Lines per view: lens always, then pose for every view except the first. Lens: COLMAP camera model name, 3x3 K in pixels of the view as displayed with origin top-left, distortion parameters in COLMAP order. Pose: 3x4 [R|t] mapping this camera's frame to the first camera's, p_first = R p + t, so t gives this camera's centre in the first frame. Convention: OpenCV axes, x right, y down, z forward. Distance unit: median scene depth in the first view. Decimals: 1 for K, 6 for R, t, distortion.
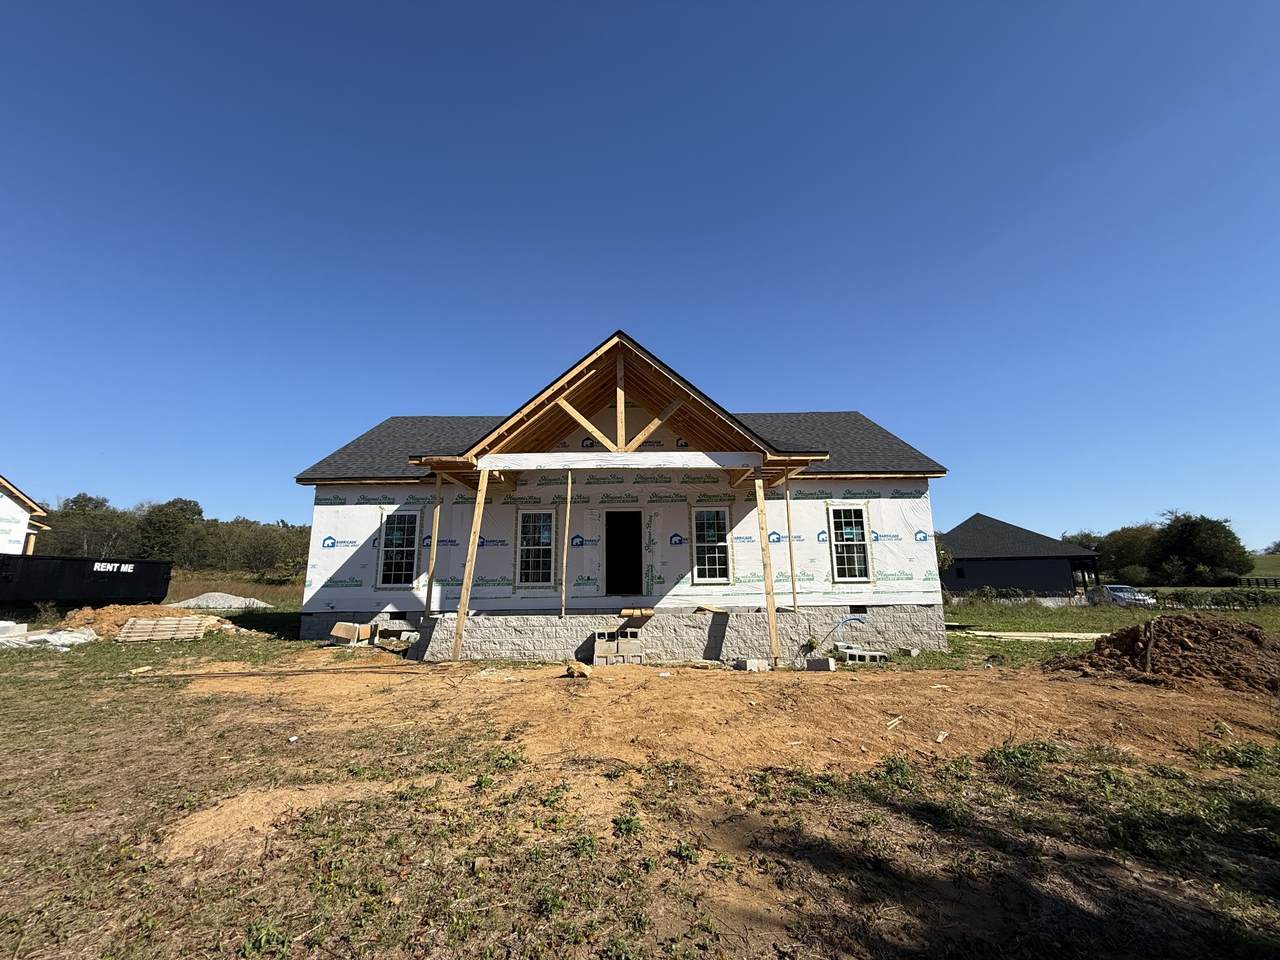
lens RADIAL K [[507.4, 0, 628.5], [0, 507.4, 480.9], [0, 0, 1]] dist [-0.000507, 0.000289]
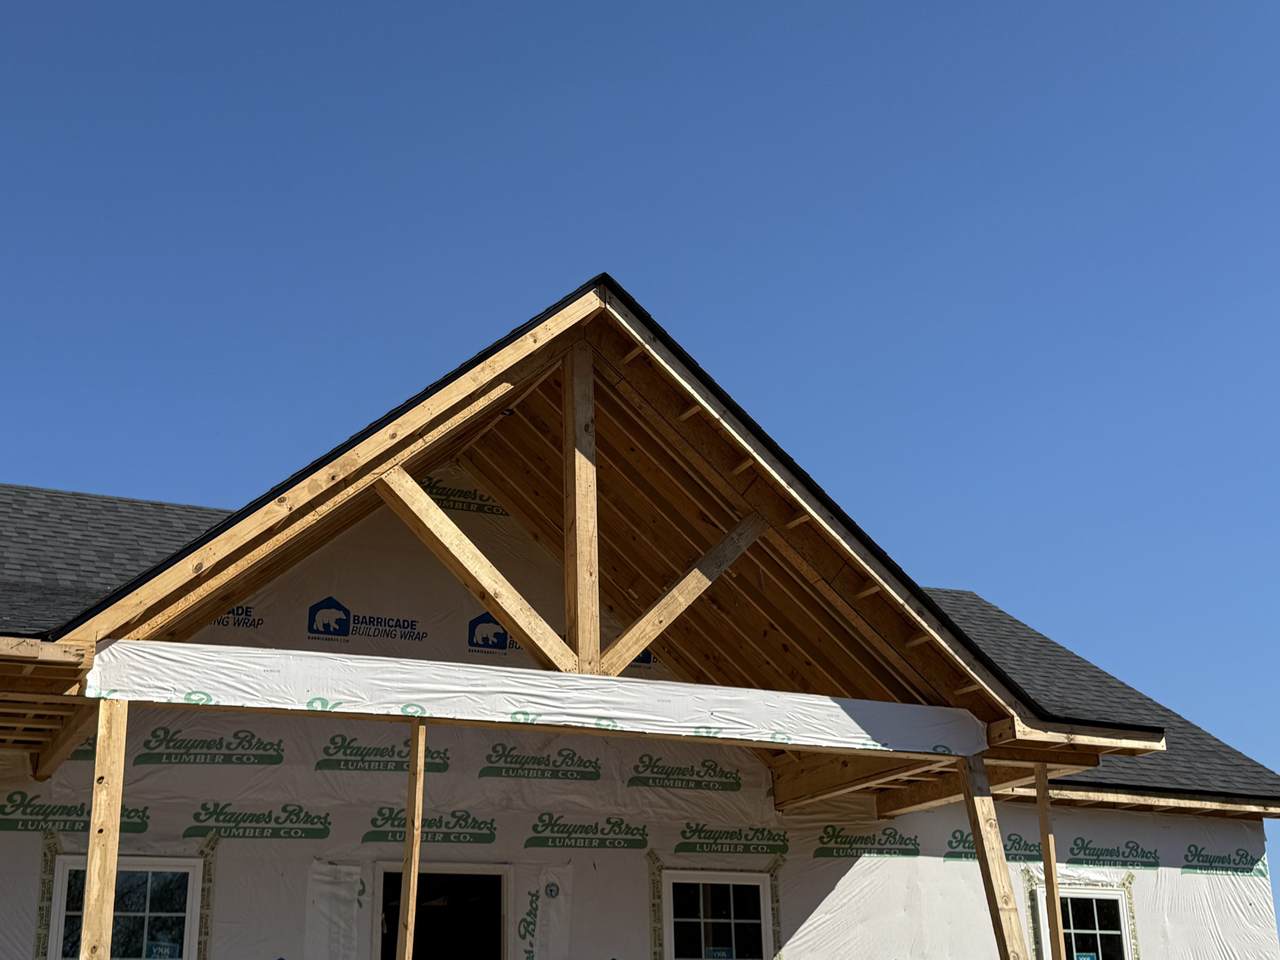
lens RADIAL K [[1771.5, 0, 650.4], [0, 1771.5, 486.7], [0, 0, 1]] dist [0.108611, 0.000000]
pose [[0.897555, 0.132155, 0.420631, -0.360468], [-0.068236, 0.984163, -0.163604, 0.002642], [-0.435591, 0.118141, 0.892358, 0.038545]]
